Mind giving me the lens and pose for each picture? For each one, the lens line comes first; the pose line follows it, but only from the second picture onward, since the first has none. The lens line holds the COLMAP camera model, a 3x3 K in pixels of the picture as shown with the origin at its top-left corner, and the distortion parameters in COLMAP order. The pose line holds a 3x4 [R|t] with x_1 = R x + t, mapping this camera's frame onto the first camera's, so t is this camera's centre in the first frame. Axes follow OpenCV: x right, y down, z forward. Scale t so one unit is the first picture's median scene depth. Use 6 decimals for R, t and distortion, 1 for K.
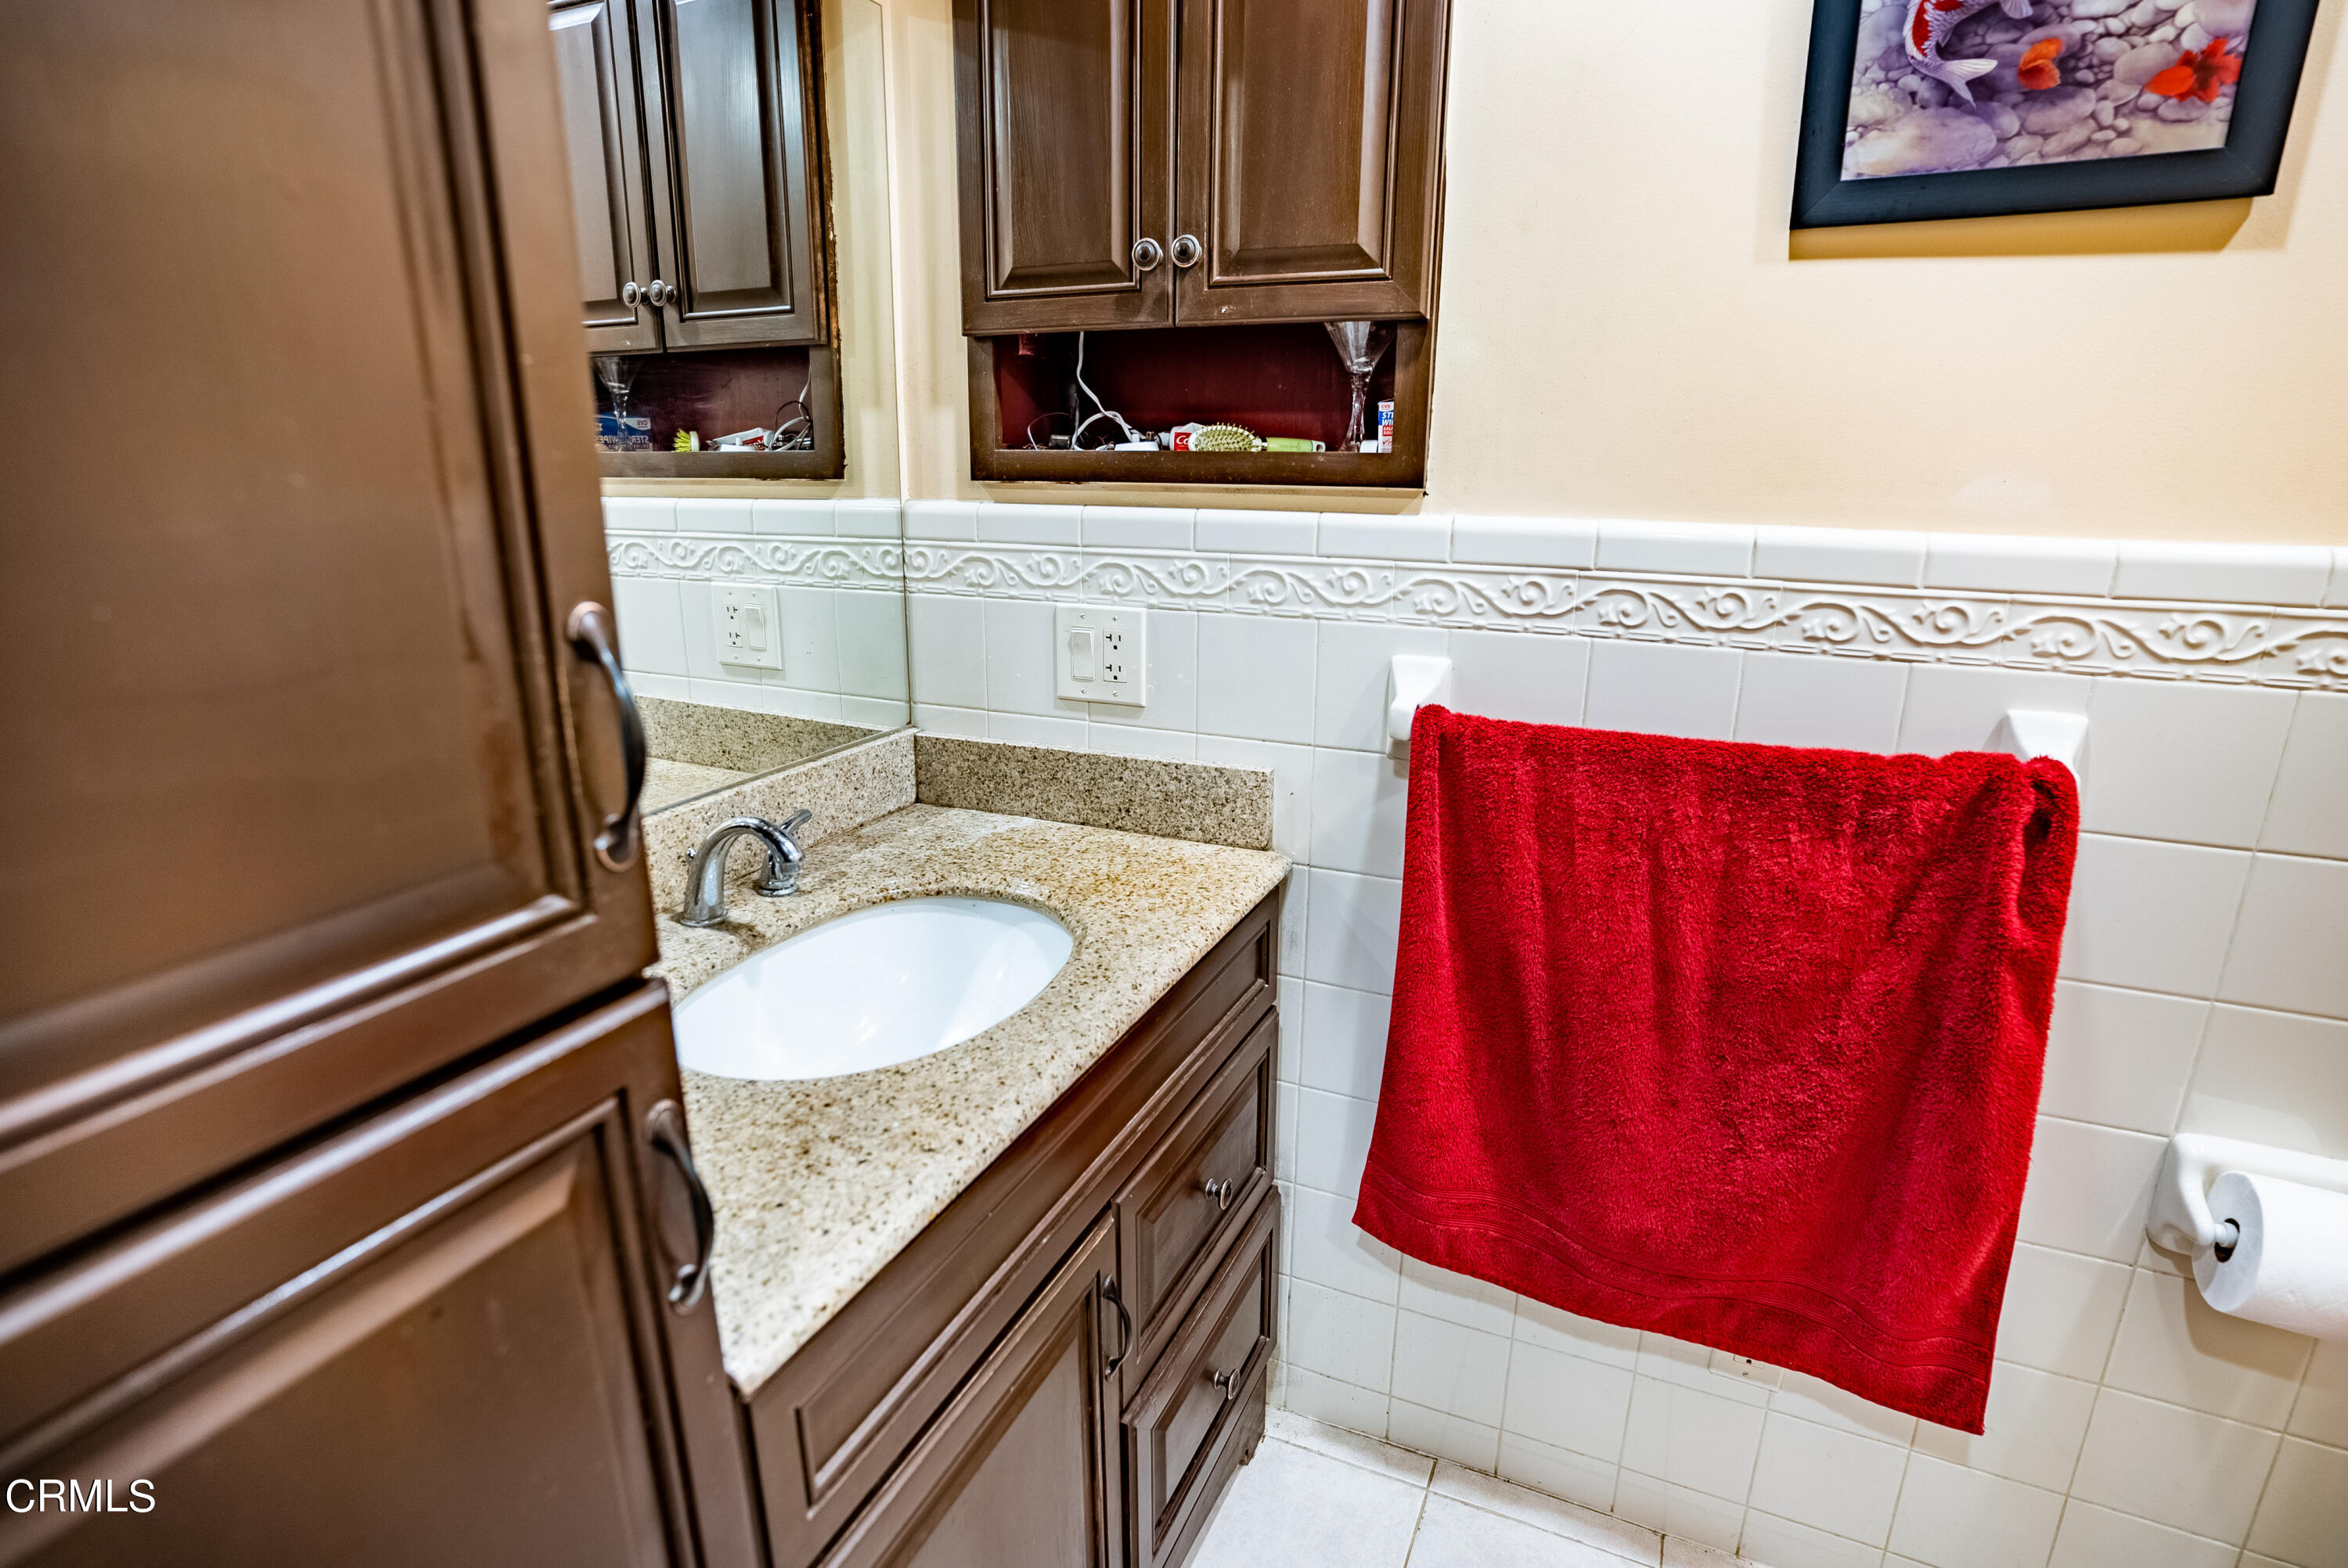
lens RADIAL K [[1185.8, 0, 1174.0], [0, 1185.8, 784.0], [0, 0, 1]] dist [-0.077104, 0.038122]
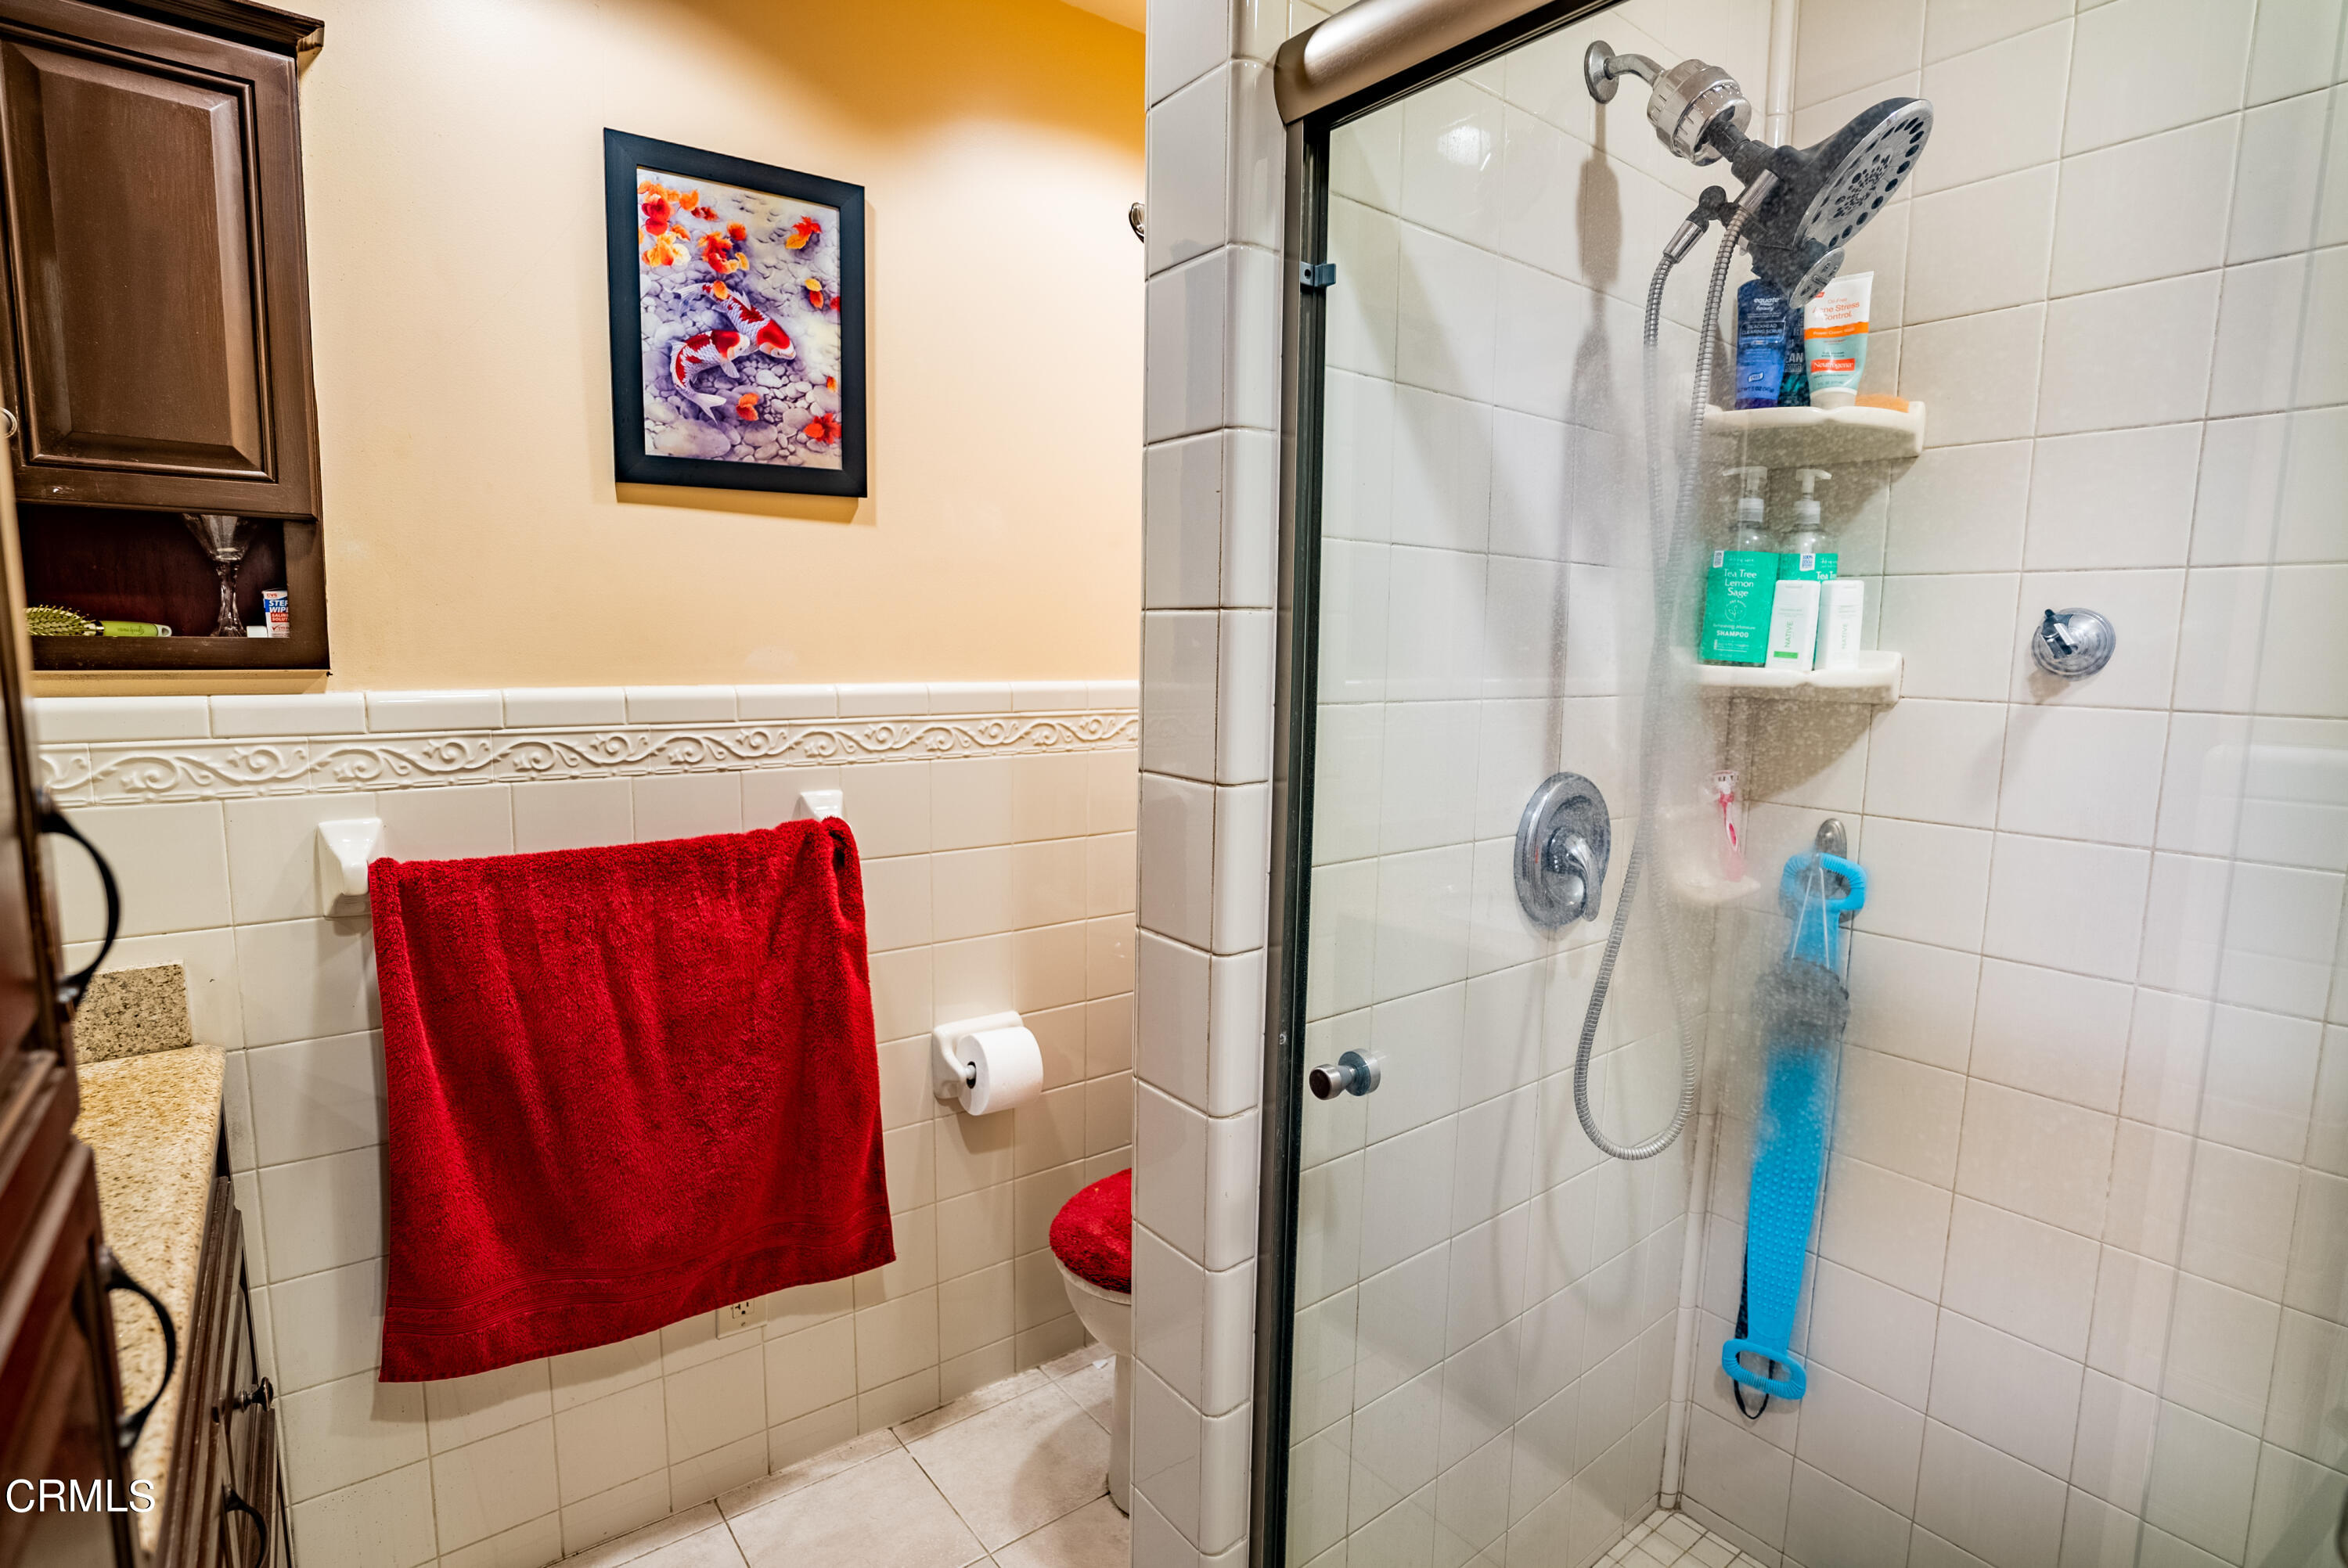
lens RADIAL K [[1185.8, 0, 1174.0], [0, 1185.8, 784.0], [0, 0, 1]] dist [-0.077104, 0.038122]
pose [[0.463409, -0.102446, 0.880203, -0.412580], [0.230454, 0.973050, -0.008076, 0.049119], [-0.855654, 0.206589, 0.474529, -0.183288]]
